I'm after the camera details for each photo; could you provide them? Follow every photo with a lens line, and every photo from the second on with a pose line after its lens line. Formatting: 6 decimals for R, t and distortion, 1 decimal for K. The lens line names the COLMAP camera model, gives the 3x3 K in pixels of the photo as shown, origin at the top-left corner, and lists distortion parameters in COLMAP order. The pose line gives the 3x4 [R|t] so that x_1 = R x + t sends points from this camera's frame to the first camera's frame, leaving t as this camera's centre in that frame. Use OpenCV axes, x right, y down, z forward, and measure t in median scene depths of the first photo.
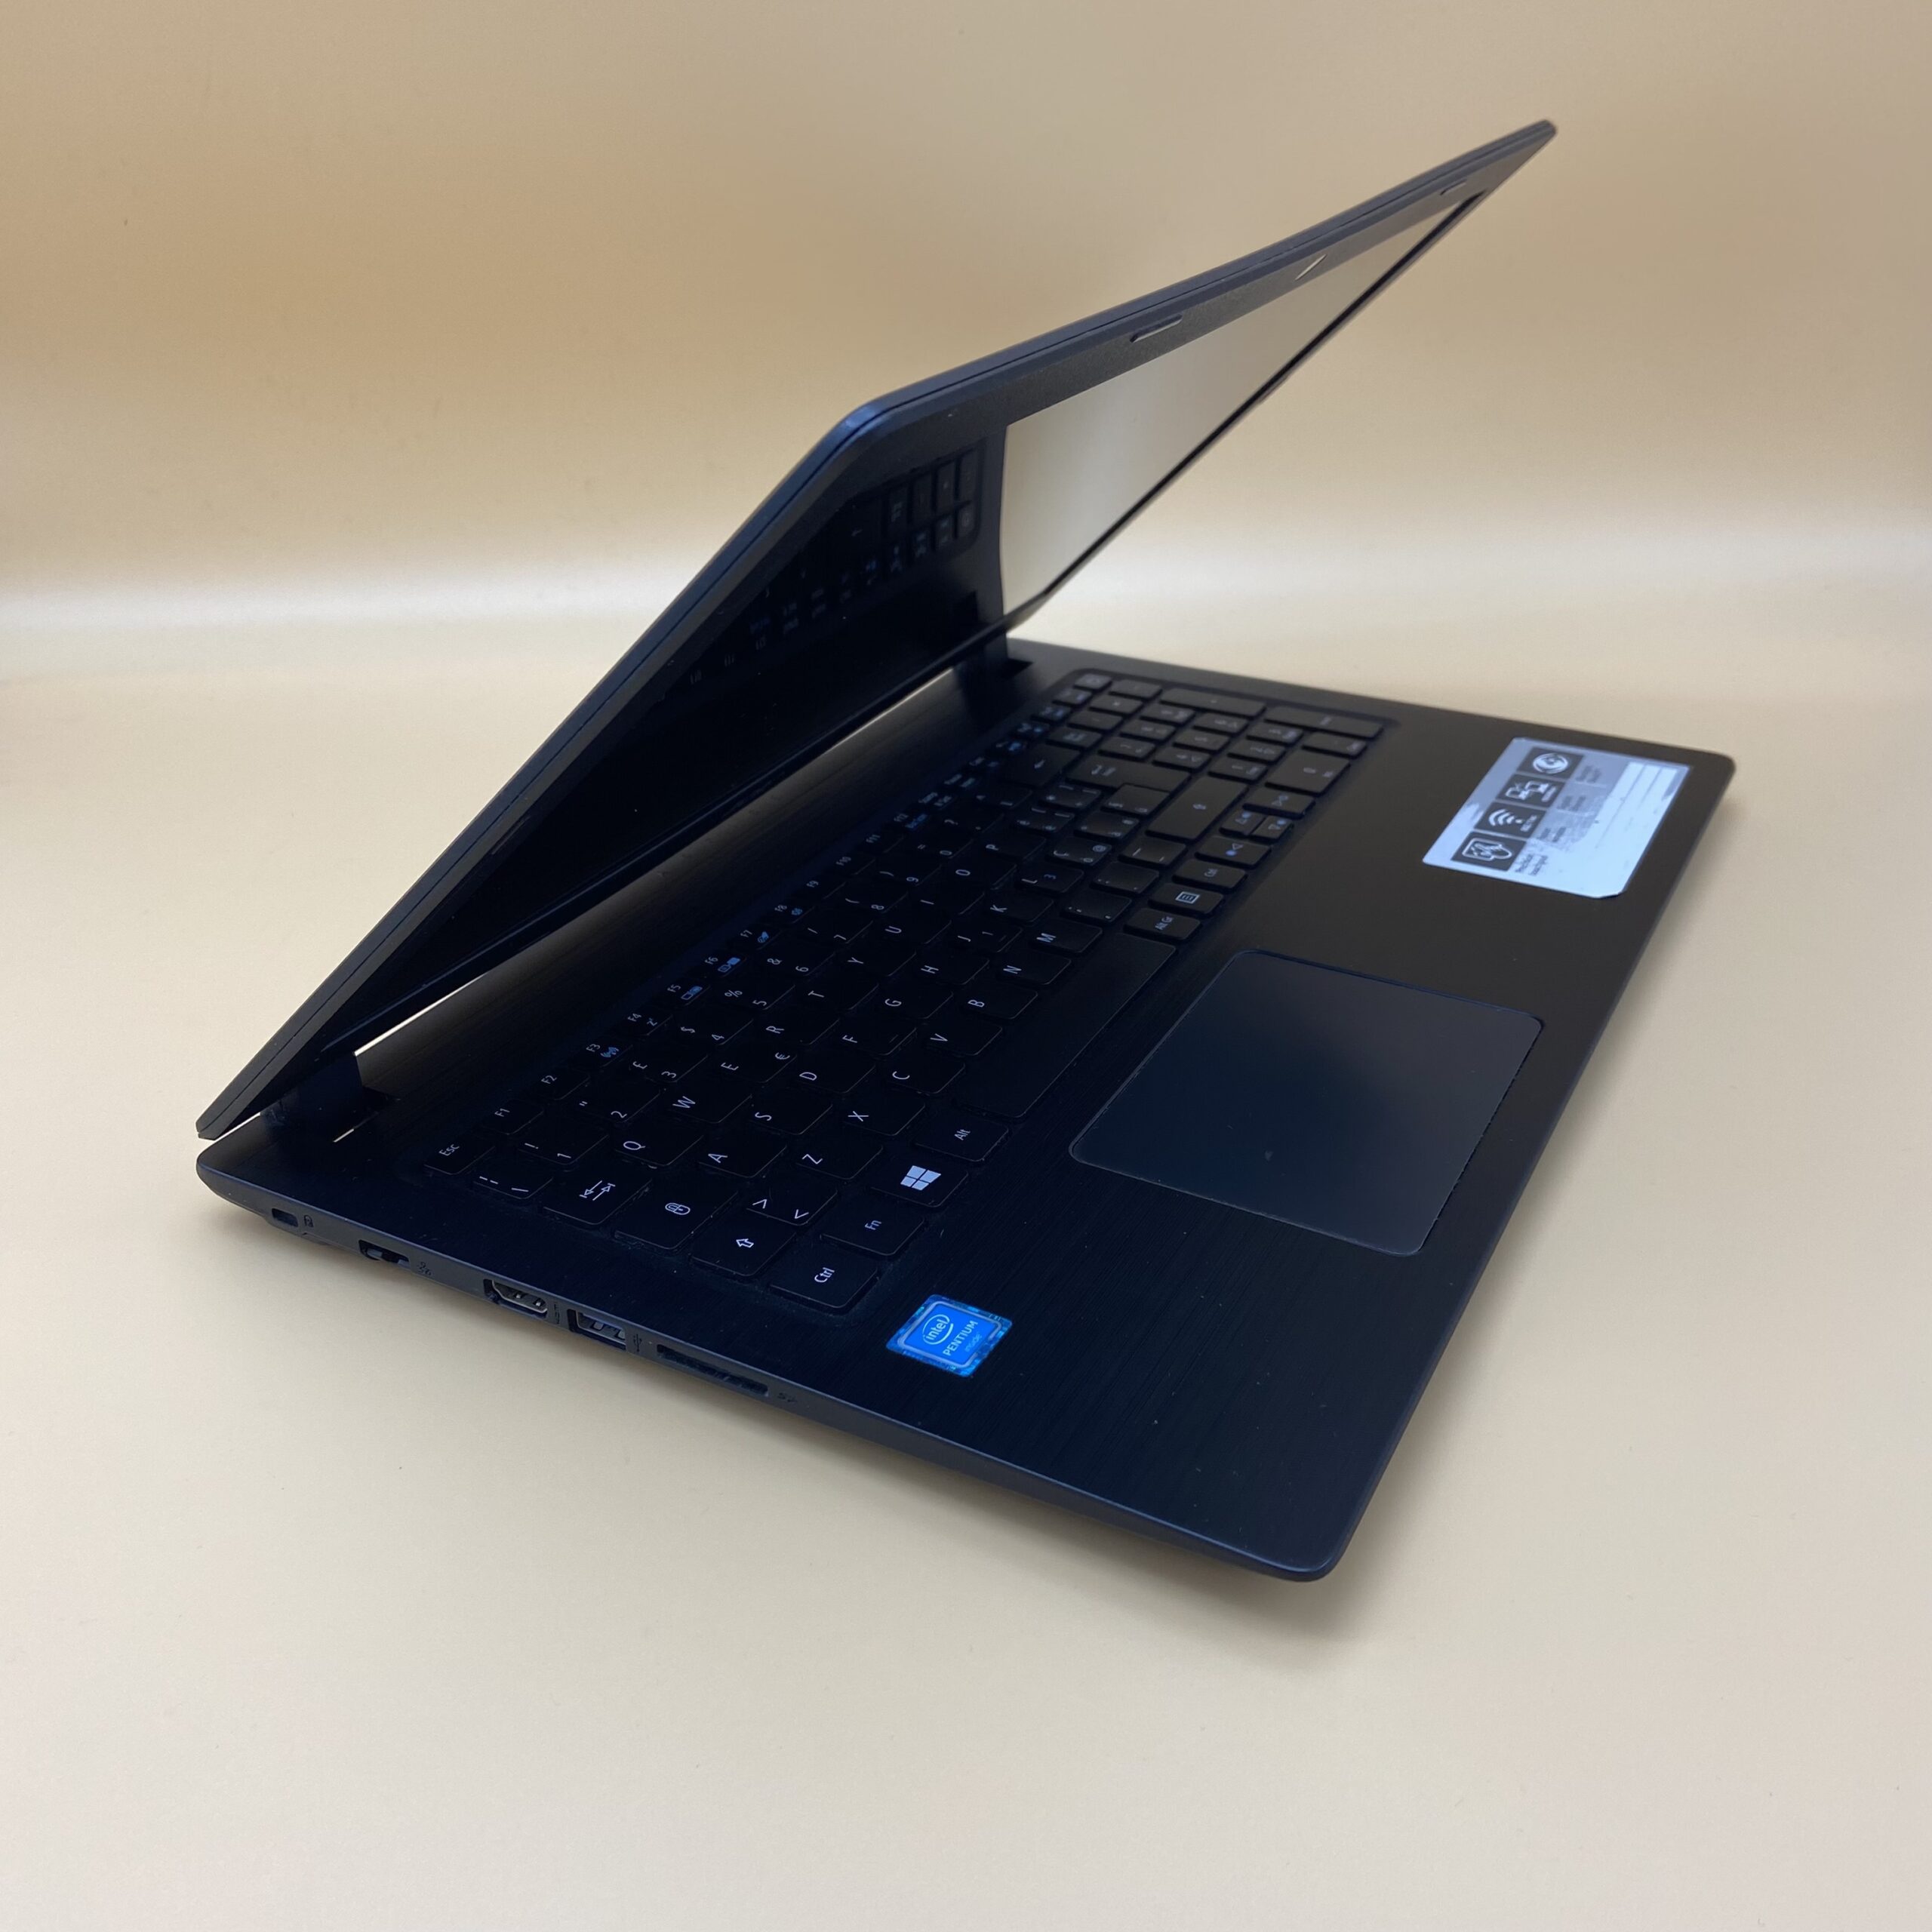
lens RADIAL K [[1950.8, 0, 966.9], [0, 1950.8, 967.1], [0, 0, 1]] dist [0.044733, 0.000000]
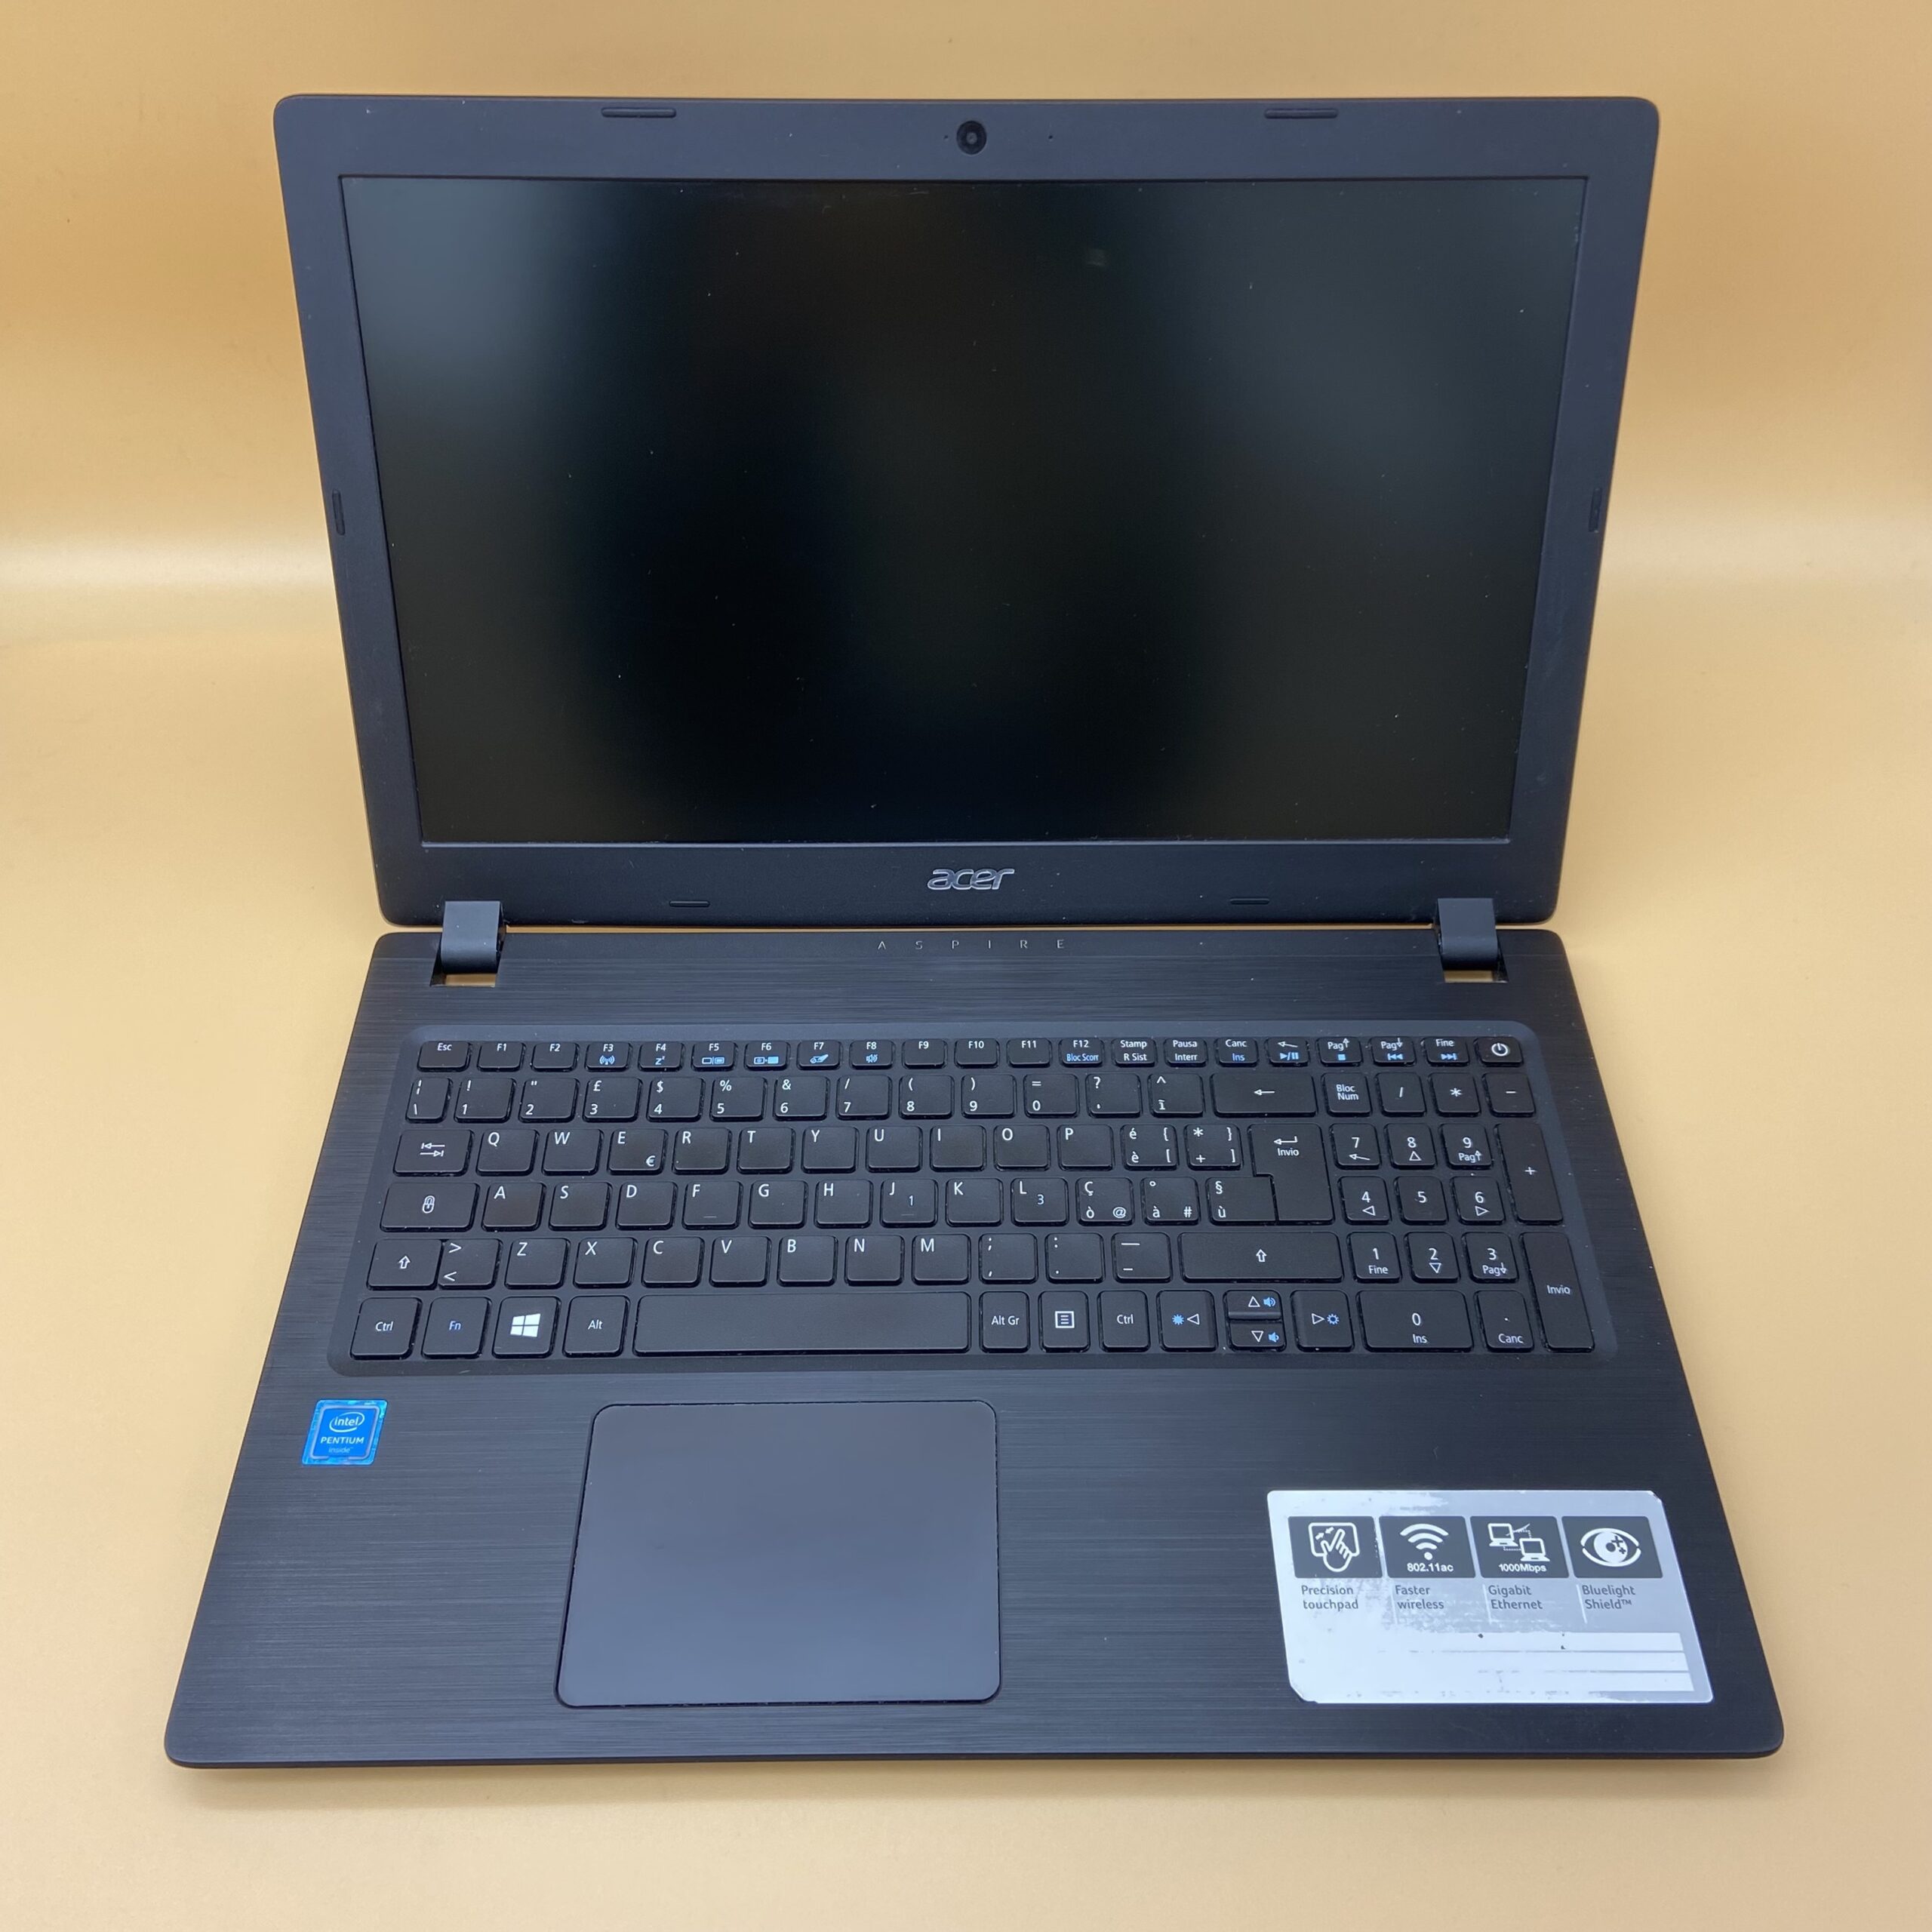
lens RADIAL K [[1950.8, 0, 970.5], [0, 1950.8, 964.8], [0, 0, 1]] dist [0.044733, 0.000000]
pose [[0.475274, 0.685636, -0.551378, 0.483014], [-0.420347, 0.727481, 0.542291, -0.646570], [0.772931, -0.025967, 0.633958, 0.300818]]
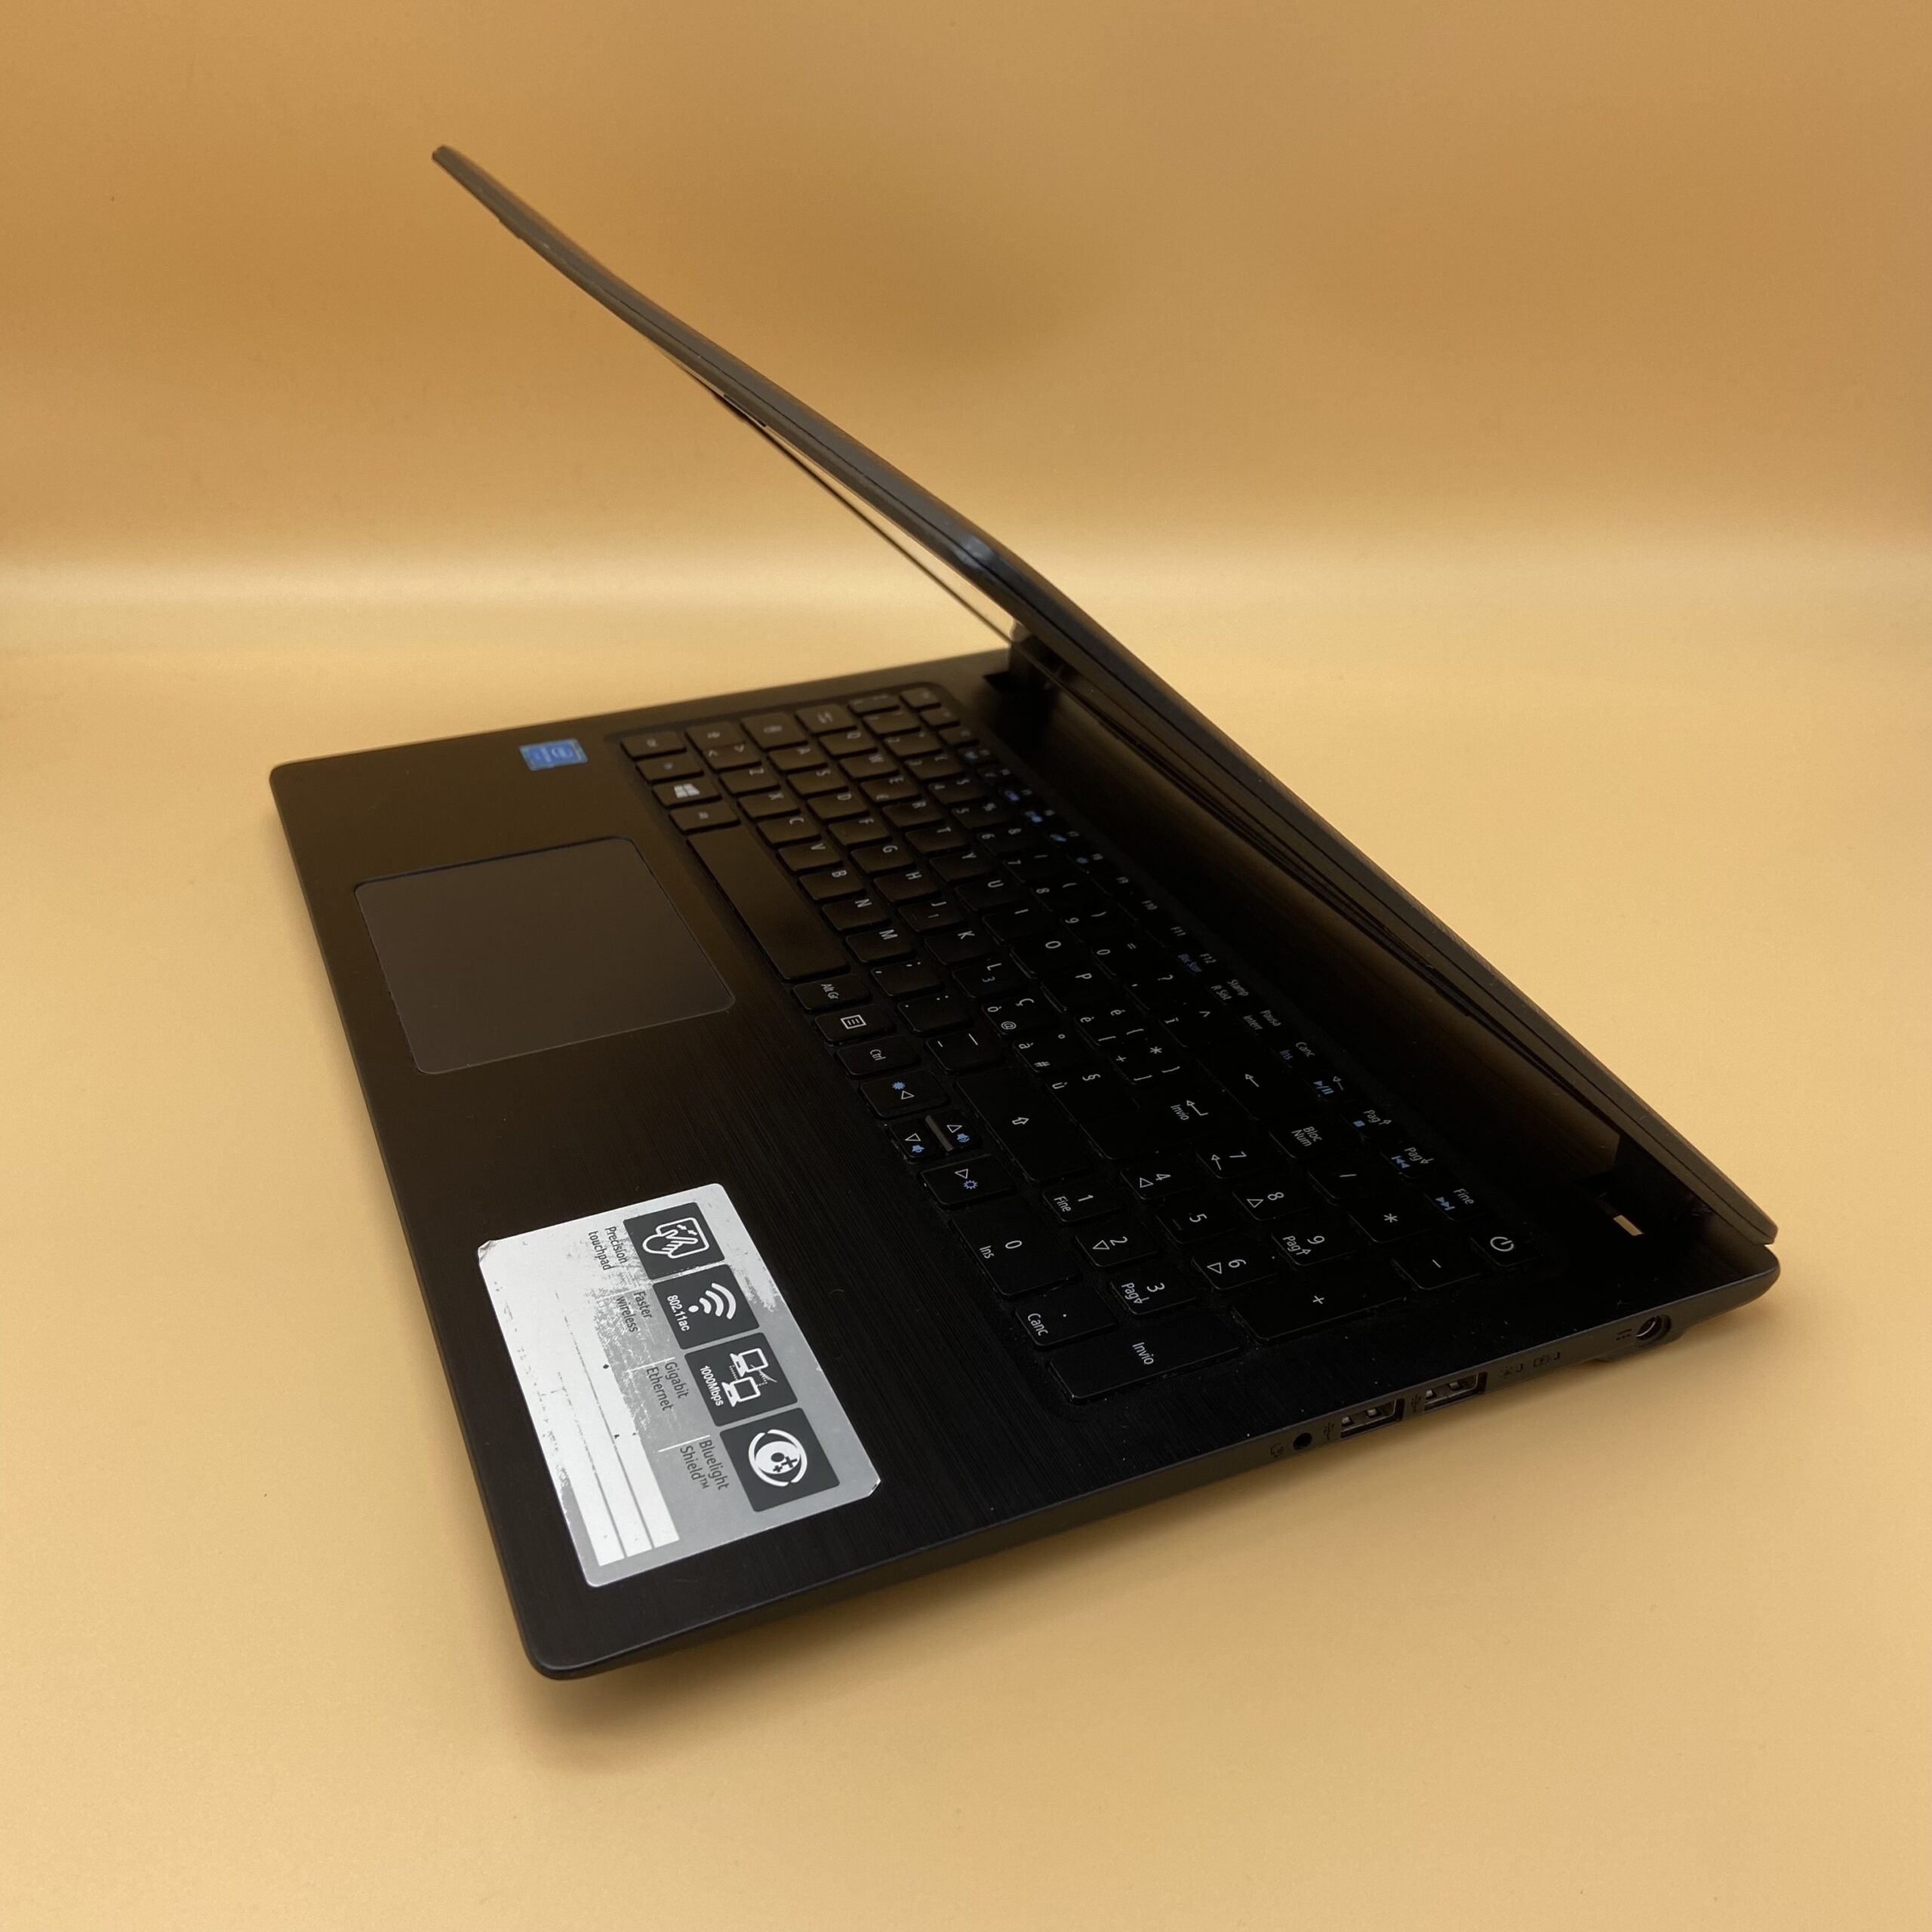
lens RADIAL K [[1950.8, 0, 966.0], [0, 1950.8, 965.3], [0, 0, 1]] dist [0.044733, 0.000000]
pose [[-0.620779, 0.403106, -0.672413, 0.628950], [-0.372299, 0.603230, 0.705342, -0.657237], [0.689947, 0.688200, -0.224396, 1.131351]]
